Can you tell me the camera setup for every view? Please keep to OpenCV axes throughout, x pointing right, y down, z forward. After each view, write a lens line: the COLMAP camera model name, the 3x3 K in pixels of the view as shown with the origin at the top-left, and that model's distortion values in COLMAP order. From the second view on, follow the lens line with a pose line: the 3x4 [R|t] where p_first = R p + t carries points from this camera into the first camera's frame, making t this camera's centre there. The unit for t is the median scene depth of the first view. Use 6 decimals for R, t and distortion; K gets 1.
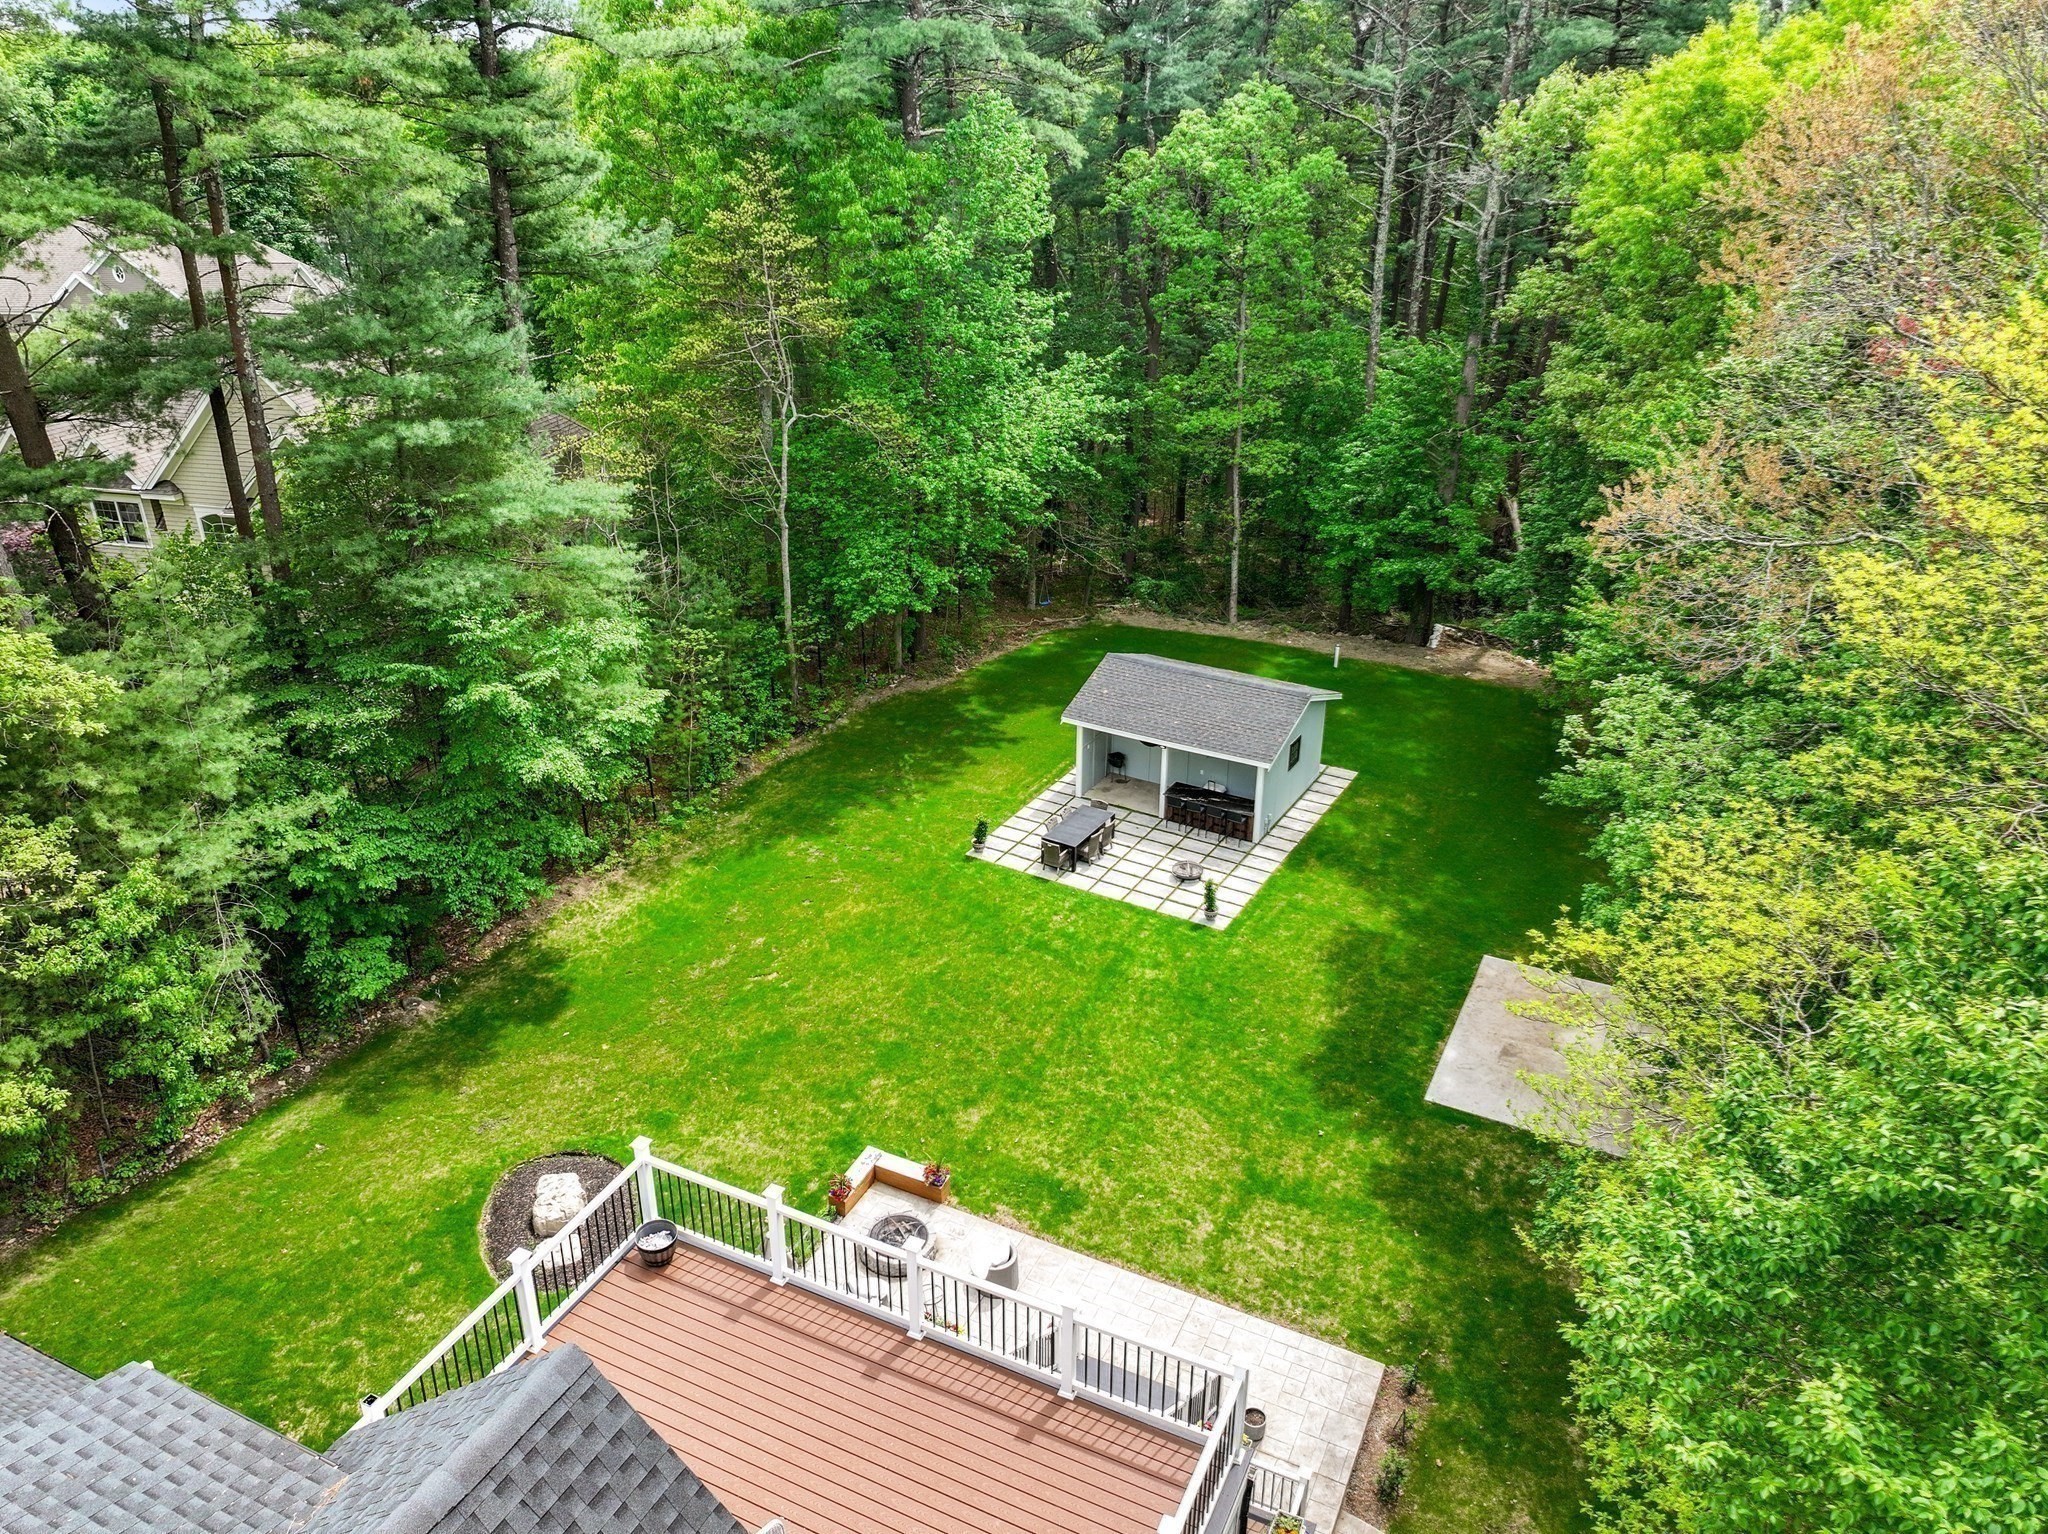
lens RADIAL K [[1473.9, 0, 1024.0], [0, 1473.9, 767.0], [0, 0, 1]] dist [0.066609, -0.000135]
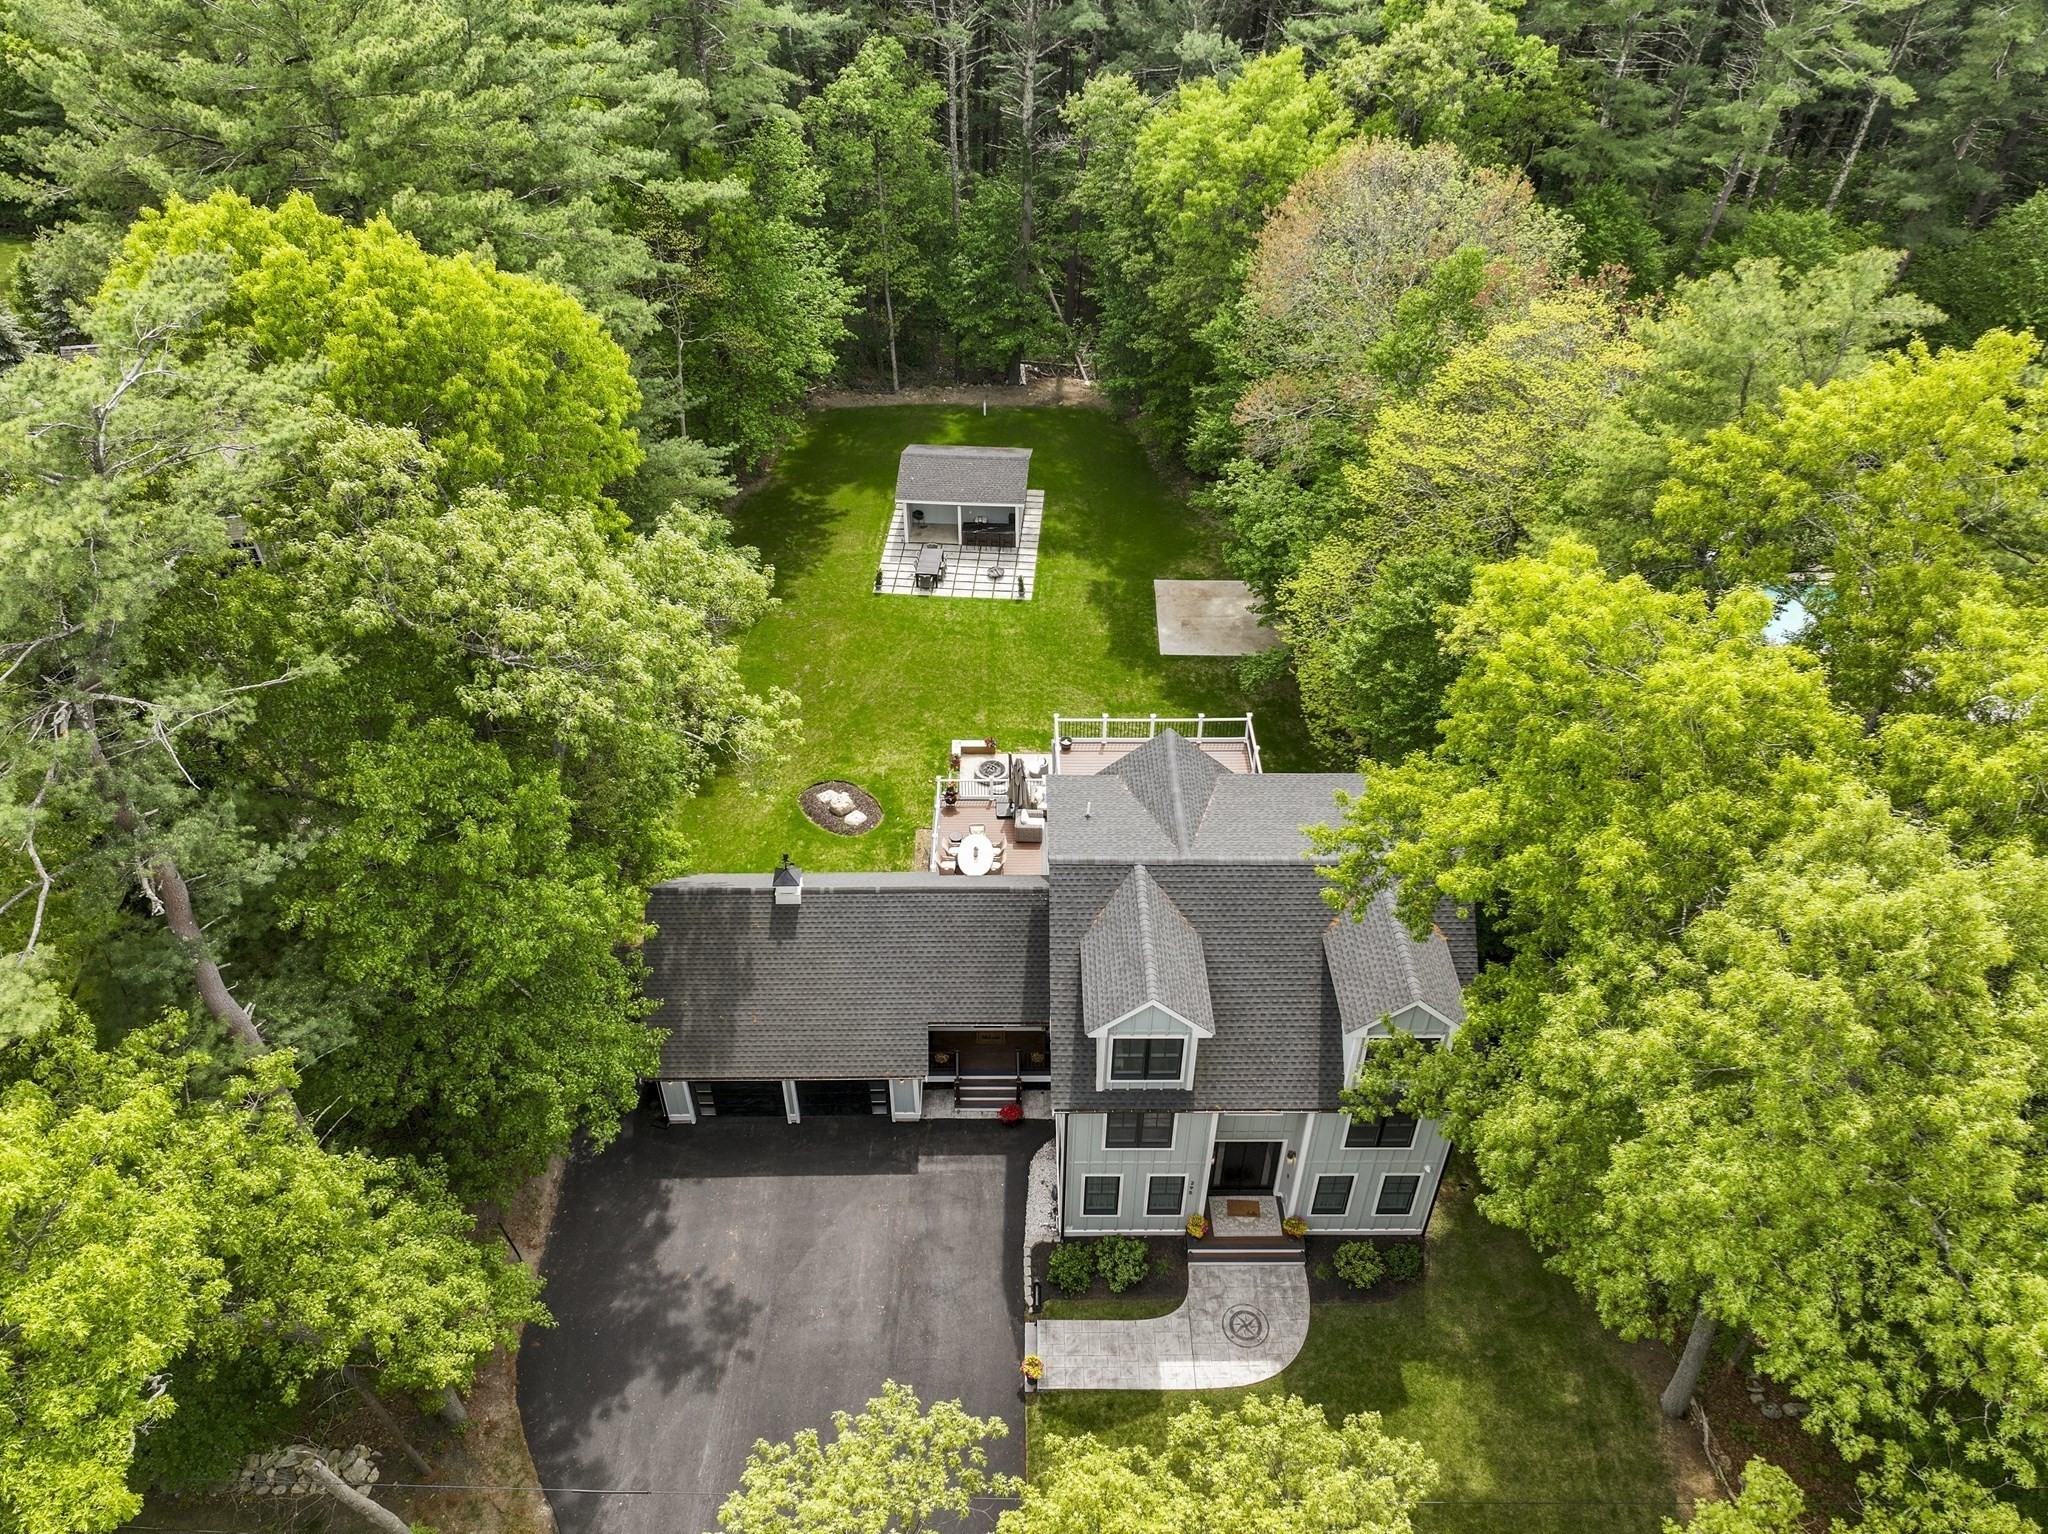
lens RADIAL K [[1473.9, 0, 1024.0], [0, 1473.9, 767.0], [0, 0, 1]] dist [0.066609, -0.000135]
pose [[0.902216, -0.280329, 0.327754, -0.519368], [0.193336, 0.942194, 0.273662, -0.193598], [-0.385523, -0.183536, 0.904260, -0.696055]]
